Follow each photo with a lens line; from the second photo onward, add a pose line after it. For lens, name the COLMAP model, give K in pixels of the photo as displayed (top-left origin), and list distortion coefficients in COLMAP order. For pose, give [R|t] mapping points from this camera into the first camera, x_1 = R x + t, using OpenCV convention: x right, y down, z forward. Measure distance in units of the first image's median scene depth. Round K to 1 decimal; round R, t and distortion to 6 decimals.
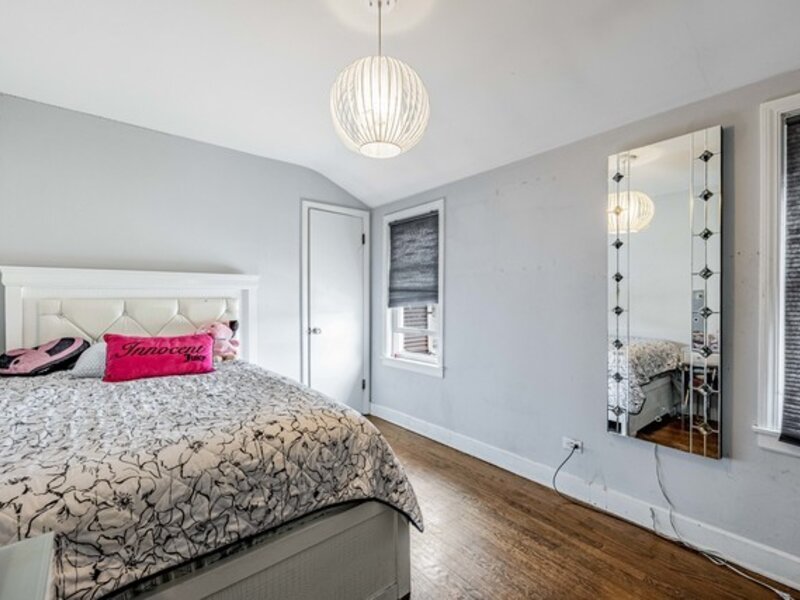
lens RADIAL K [[368.0, 0, 400.9], [0, 368.0, 301.5], [0, 0, 1]] dist [0.001470, 0.000624]
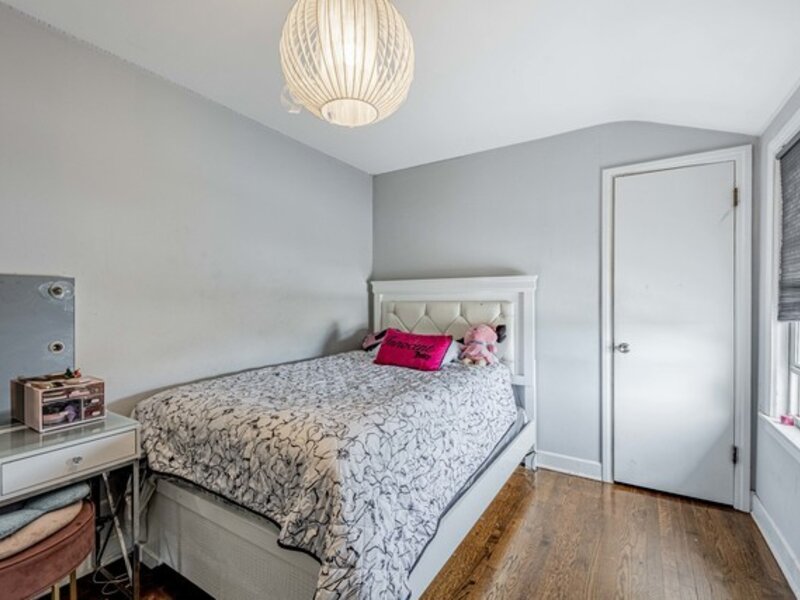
lens RADIAL K [[368.0, 0, 401.7], [0, 368.0, 299.6], [0, 0, 1]] dist [0.001470, 0.000624]
pose [[0.313251, 0.001504, -0.949669, 0.779316], [-0.006020, 0.999982, -0.000402, -0.026239], [0.949651, 0.005843, 0.313255, 0.957420]]
